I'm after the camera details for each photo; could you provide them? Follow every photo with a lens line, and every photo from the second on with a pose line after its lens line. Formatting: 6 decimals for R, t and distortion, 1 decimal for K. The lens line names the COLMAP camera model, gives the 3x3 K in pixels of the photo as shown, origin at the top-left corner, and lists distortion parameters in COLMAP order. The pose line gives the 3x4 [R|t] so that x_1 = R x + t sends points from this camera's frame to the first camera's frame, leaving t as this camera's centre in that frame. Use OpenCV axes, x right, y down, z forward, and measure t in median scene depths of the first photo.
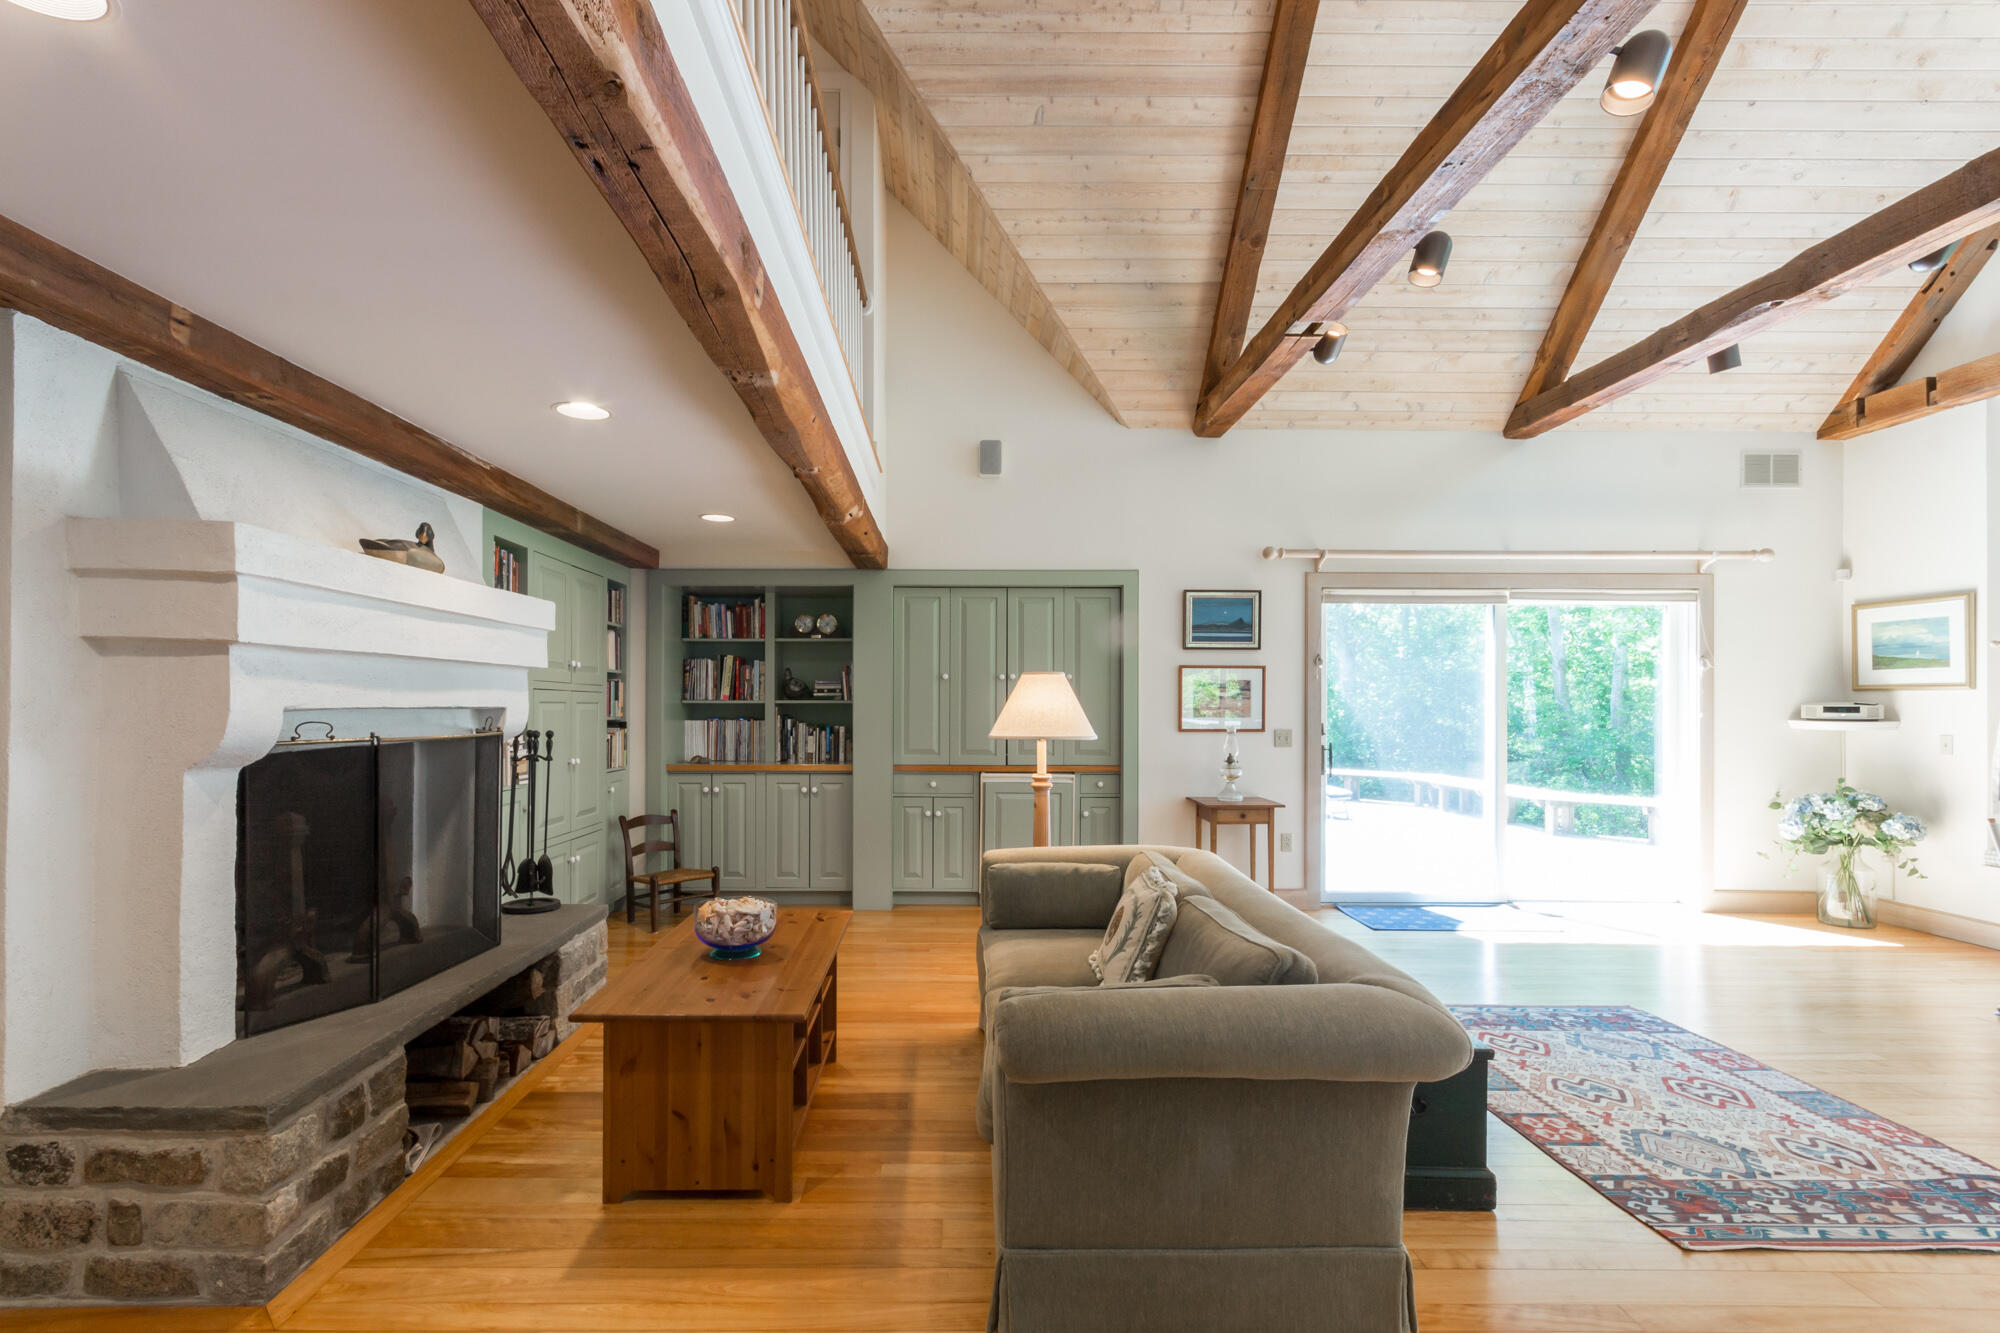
lens RADIAL K [[947.6, 0, 950.0], [0, 947.6, 700.1], [0, 0, 1]] dist [0.002612, 0.001526]
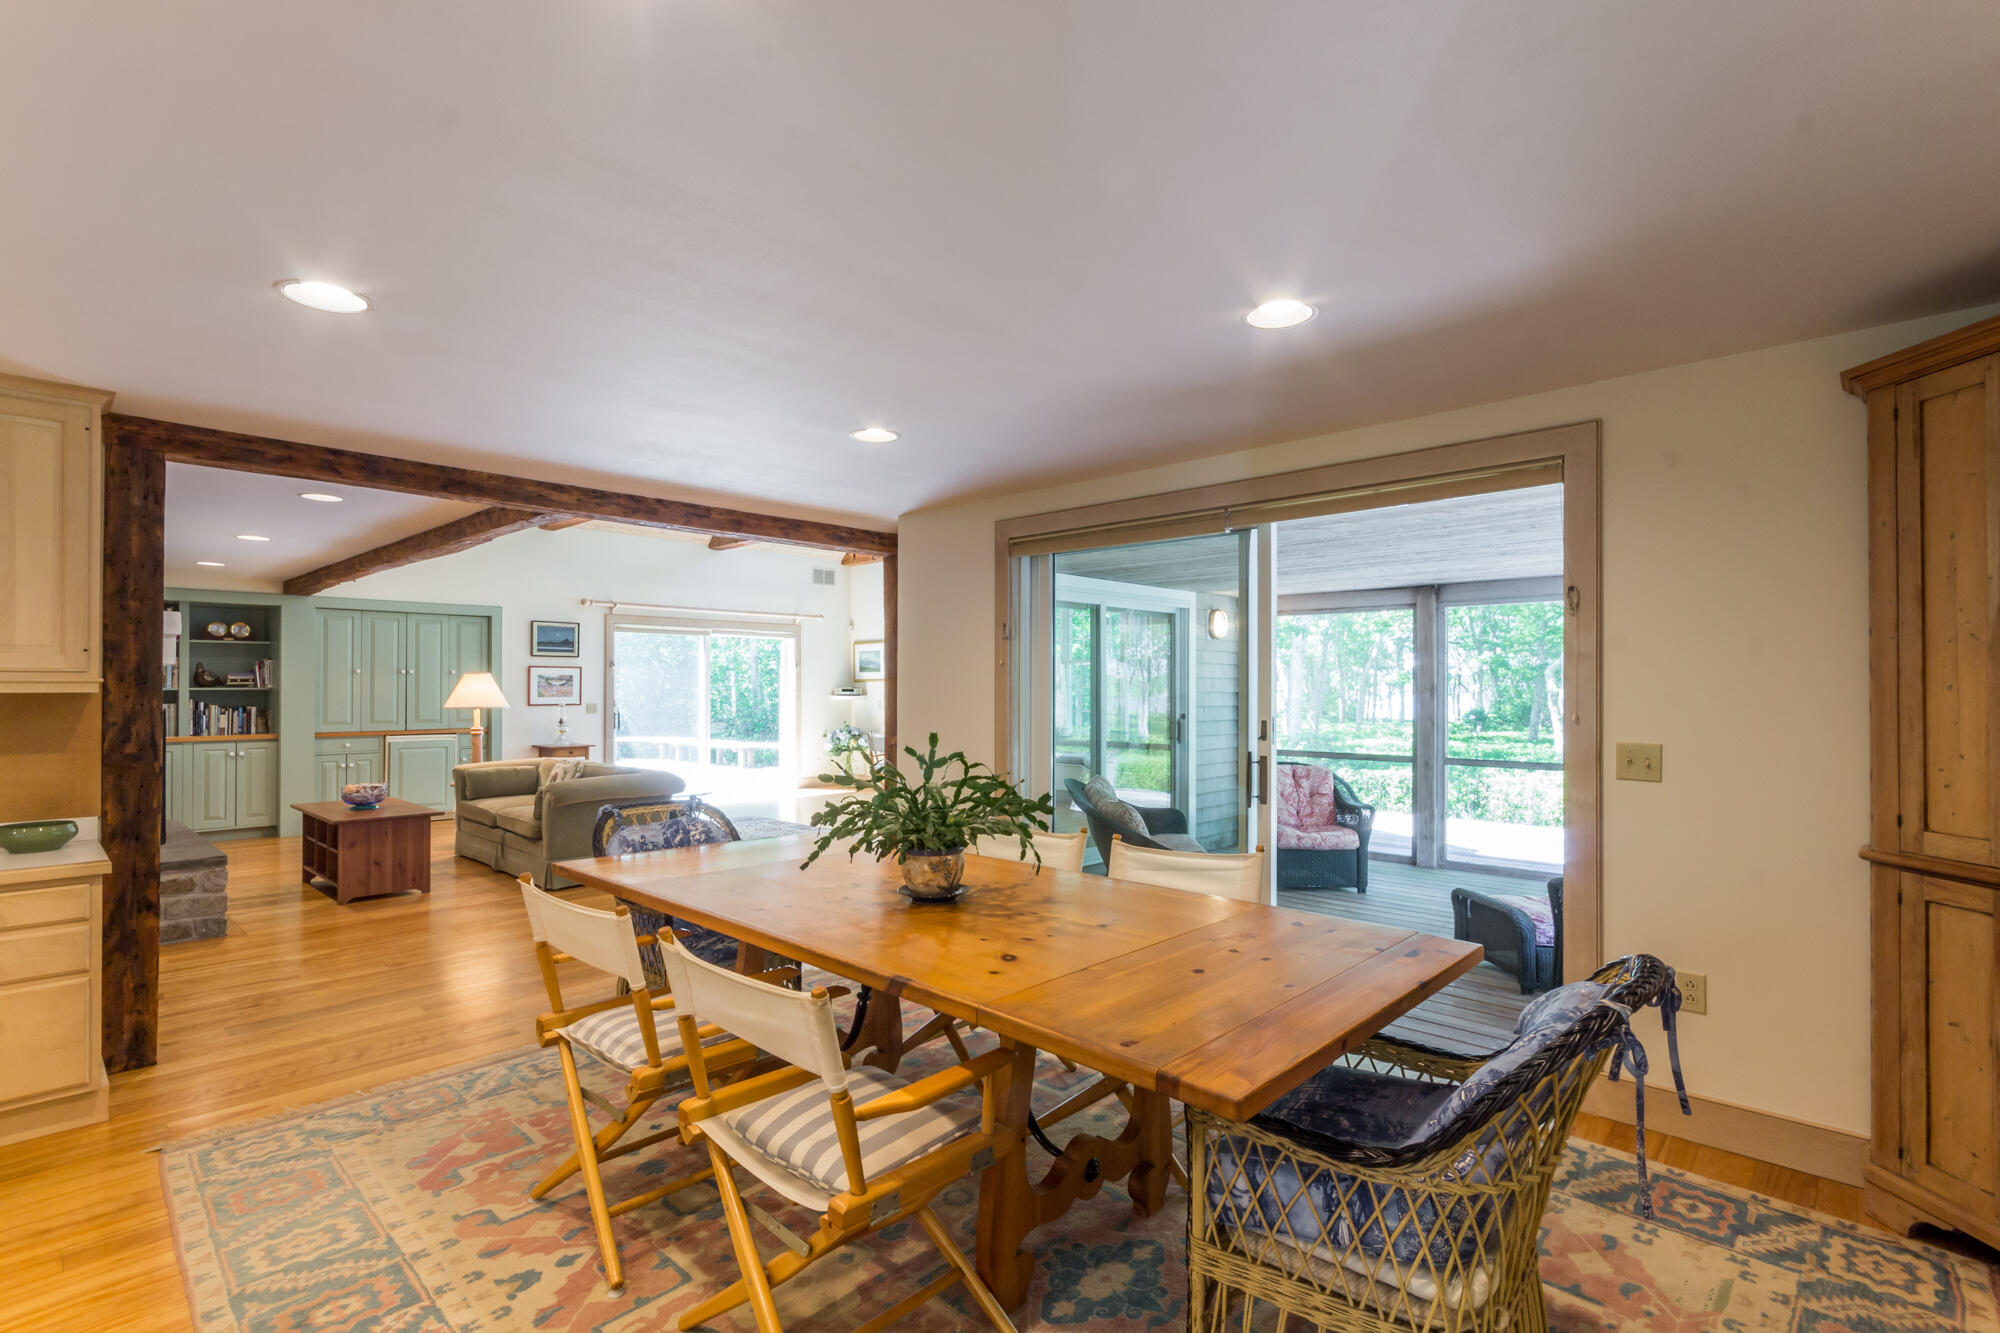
lens RADIAL K [[924.7, 0, 1007.3], [0, 924.7, 680.3], [0, 0, 1]] dist [0.005374, -0.000323]
pose [[0.680759, 0.002554, 0.732503, -0.385461], [0.000226, 0.999993, -0.003697, -0.005423], [-0.732507, 0.002682, 0.680754, -0.736888]]
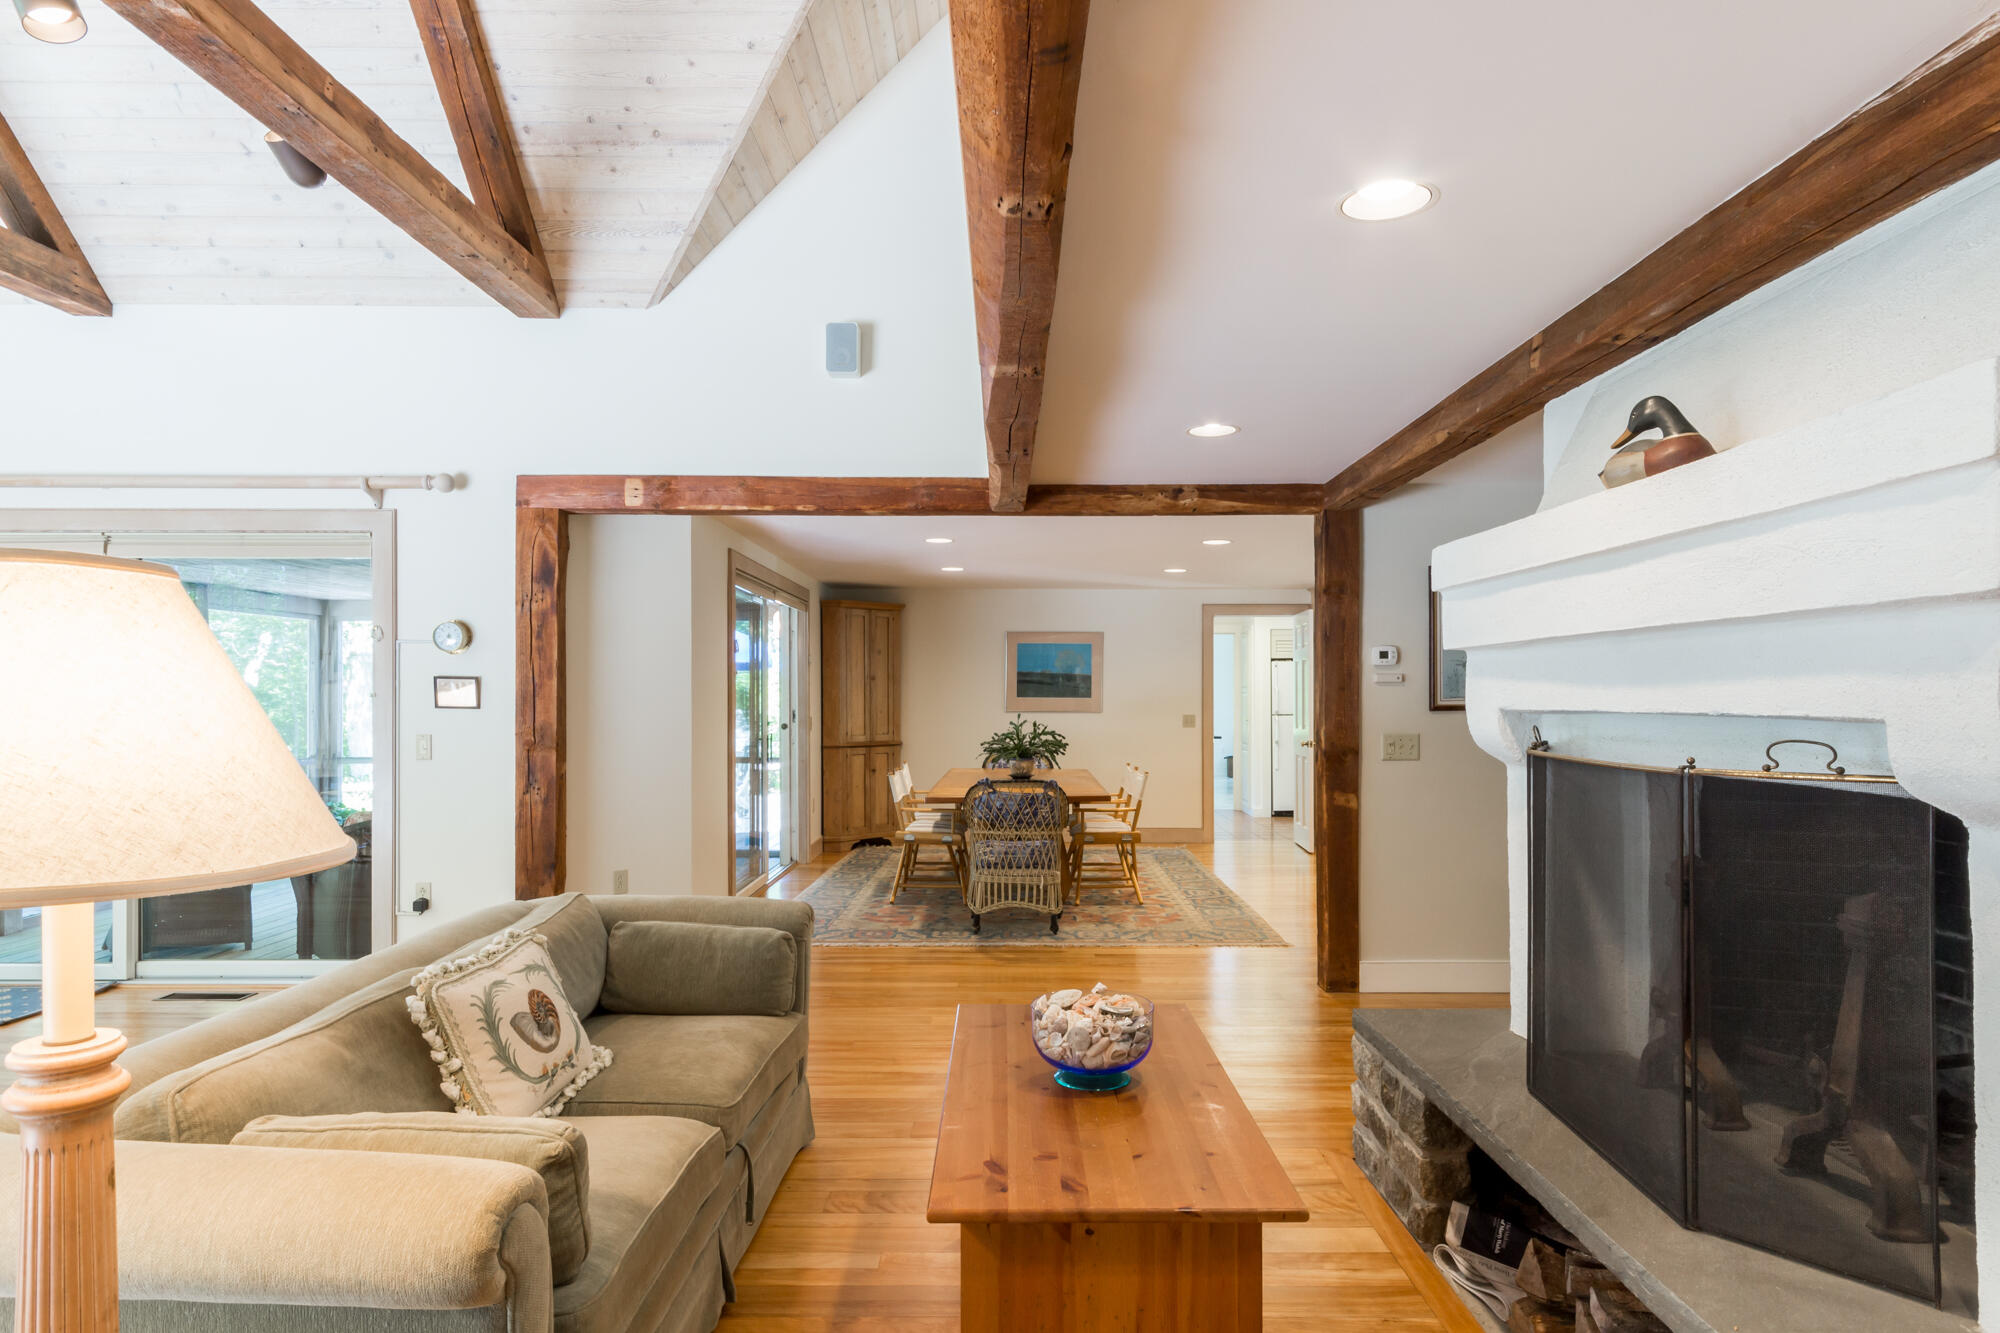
lens RADIAL K [[1144.1, 0, 979.5], [0, 1144.1, 692.6], [0, 0, 1]] dist [0.009401, -0.002257]
pose [[-0.999687, -0.004377, 0.024632, -0.083371], [-0.004527, 0.999972, -0.006026, 0.000415], [-0.024605, -0.006136, -0.999678, 0.905685]]
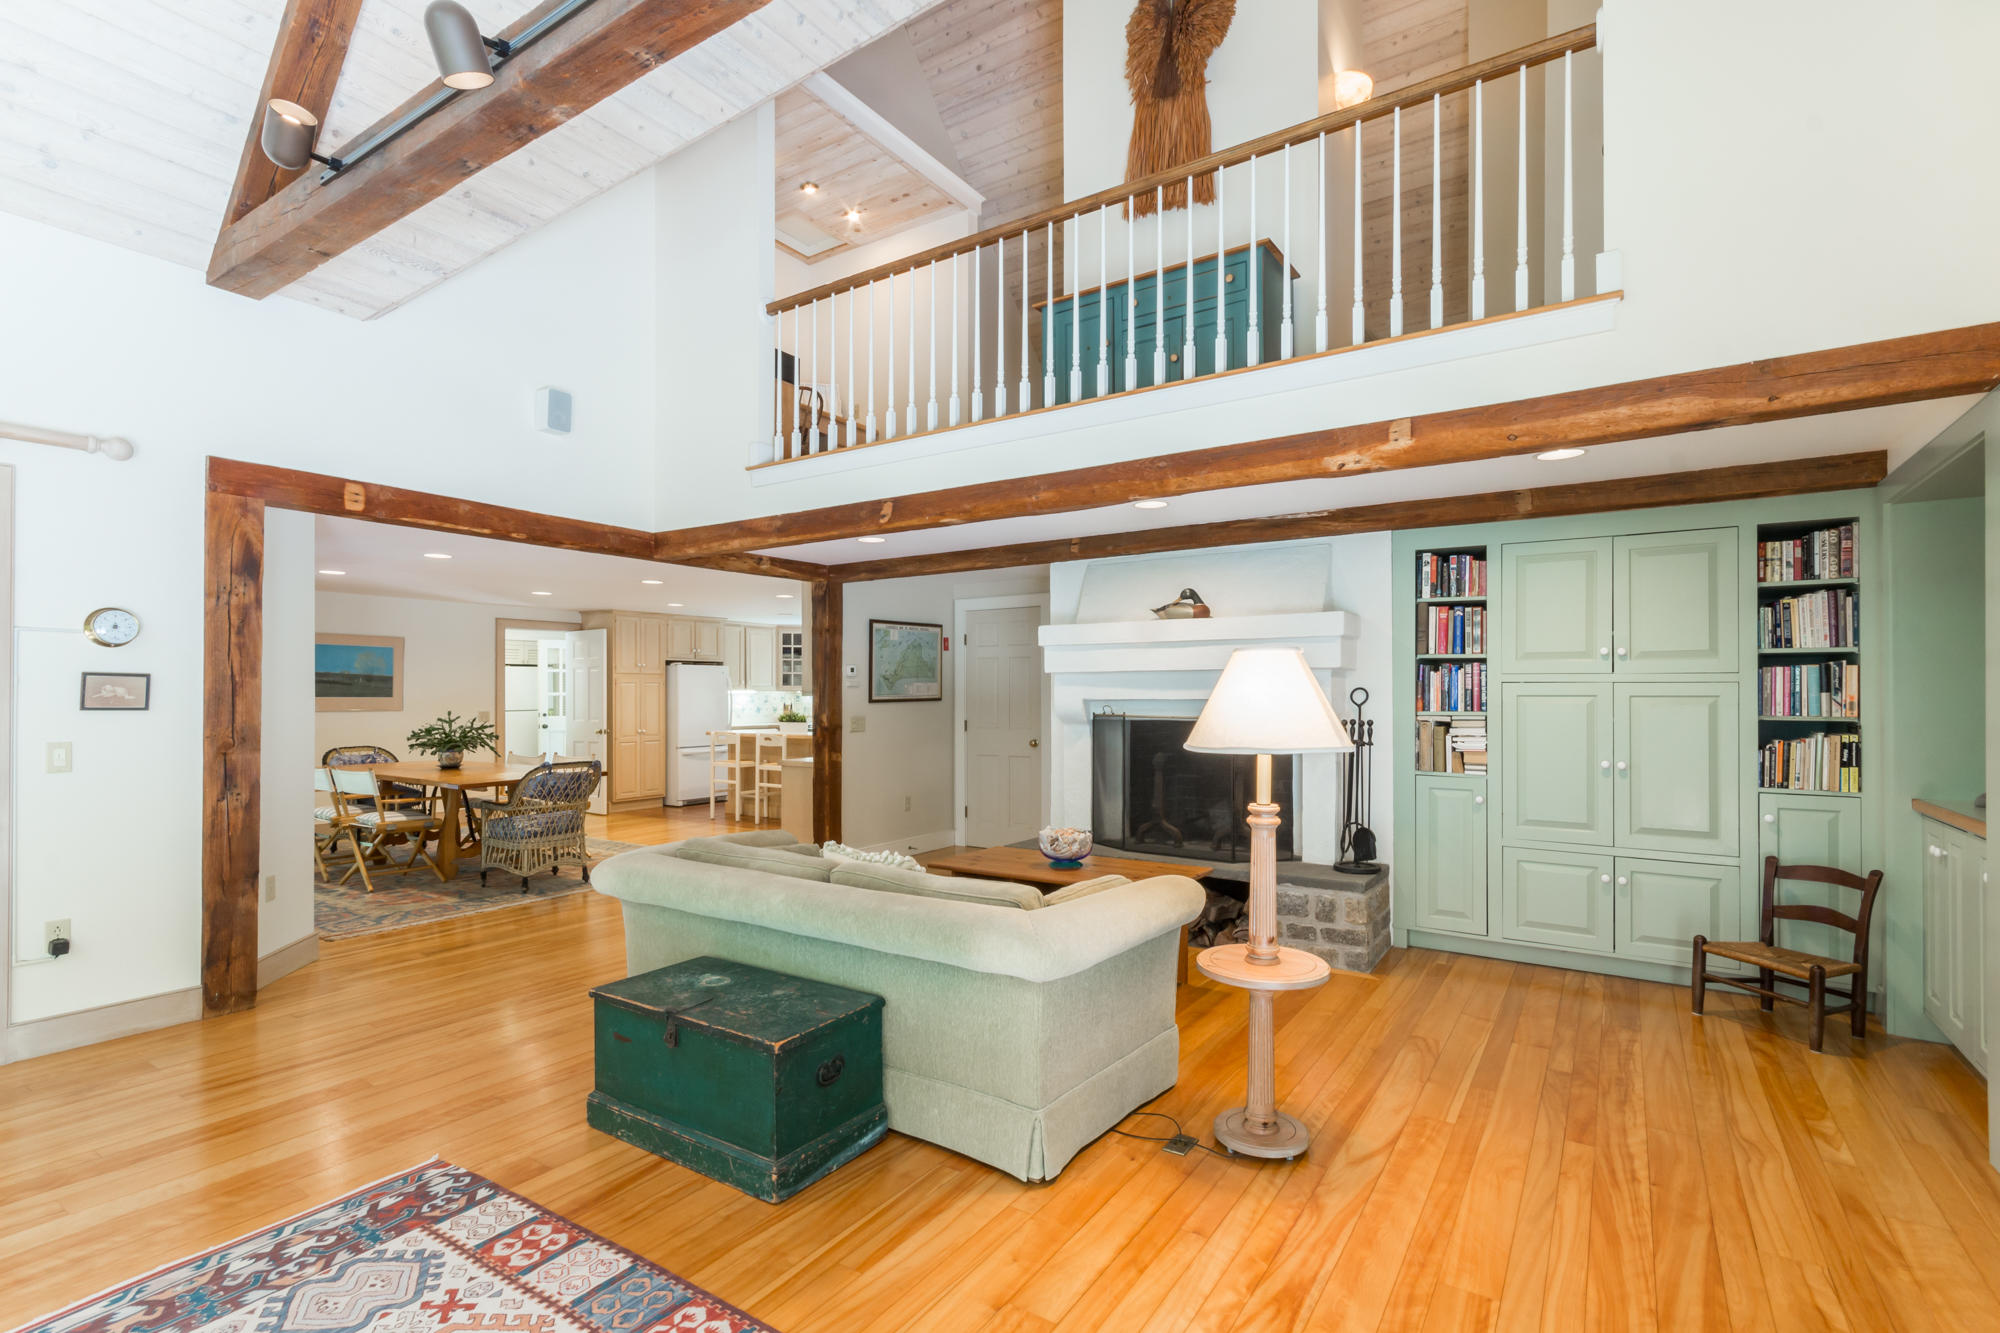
lens RADIAL K [[947.6, 0, 1009.6], [0, 947.6, 694.6], [0, 0, 1]] dist [0.002612, 0.001526]
pose [[-0.555592, -0.002386, -0.831452, 0.531639], [0.003150, 0.999983, -0.004974, 0.003587], [0.831449, -0.005383, -0.555575, 0.880128]]
